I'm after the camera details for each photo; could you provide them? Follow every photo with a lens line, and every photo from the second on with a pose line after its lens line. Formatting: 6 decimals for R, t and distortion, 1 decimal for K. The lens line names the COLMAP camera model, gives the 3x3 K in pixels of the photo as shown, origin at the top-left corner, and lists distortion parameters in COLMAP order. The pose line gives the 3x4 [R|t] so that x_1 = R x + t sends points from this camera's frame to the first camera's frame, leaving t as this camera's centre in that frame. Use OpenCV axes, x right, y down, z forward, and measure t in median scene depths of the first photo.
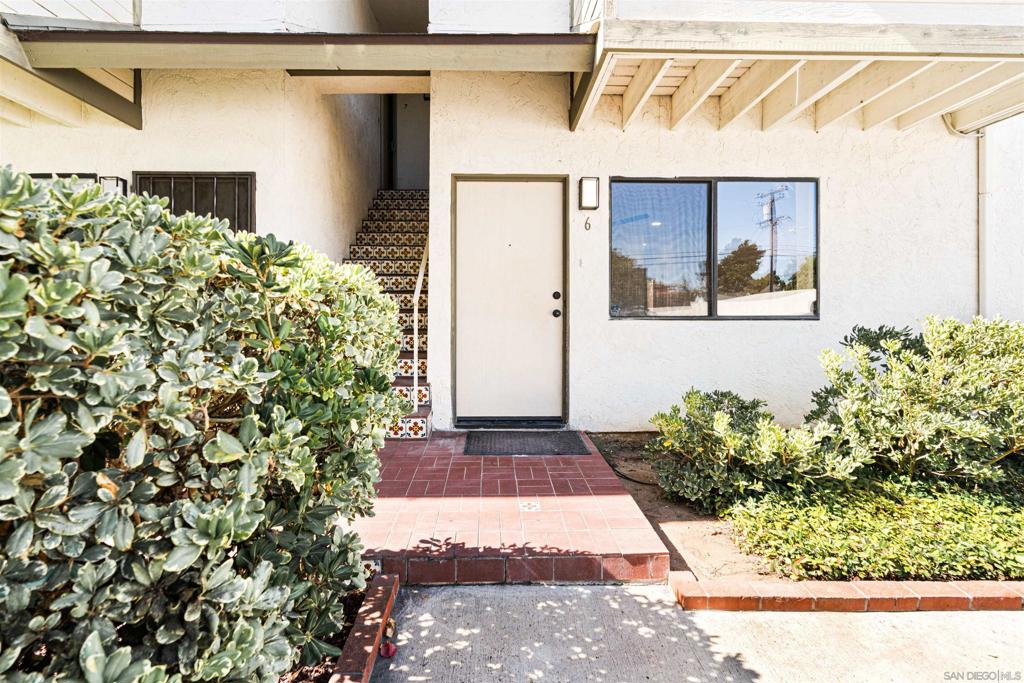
lens RADIAL K [[476.5, 0, 510.2], [0, 476.5, 312.9], [0, 0, 1]] dist [-0.001984, -0.000204]
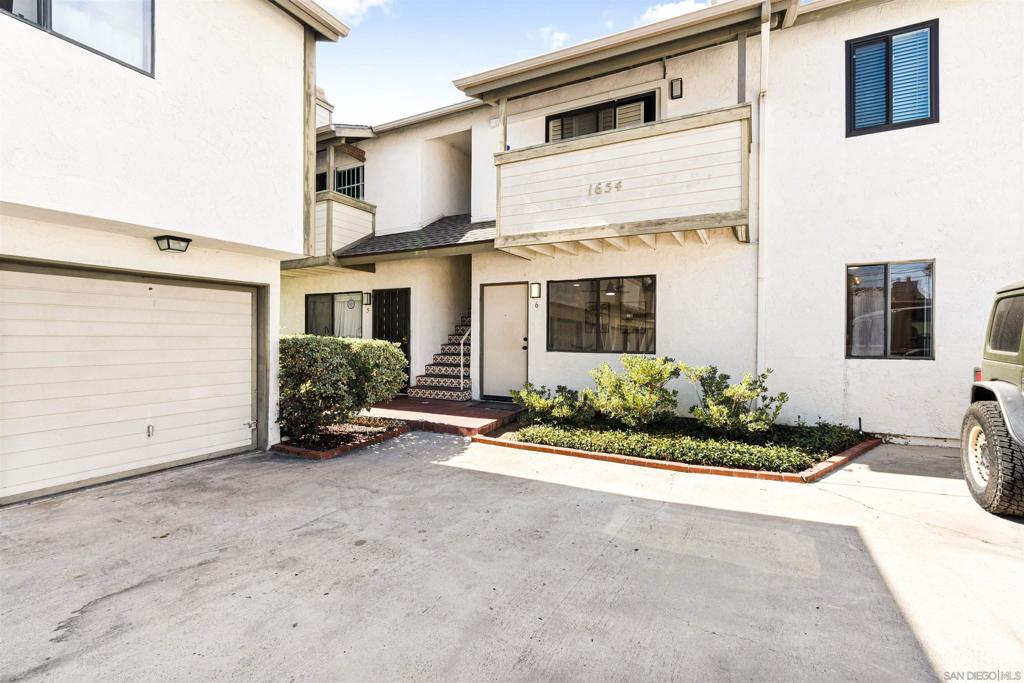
lens RADIAL K [[467.3, 0, 514.5], [0, 467.3, 330.4], [0, 0, 1]] dist [-0.001480, -0.000022]
pose [[0.878919, 0.001288, -0.476970, 1.056000], [-0.002340, 0.999996, -0.001613, -0.073485], [0.476966, 0.002534, 0.878918, -0.828449]]
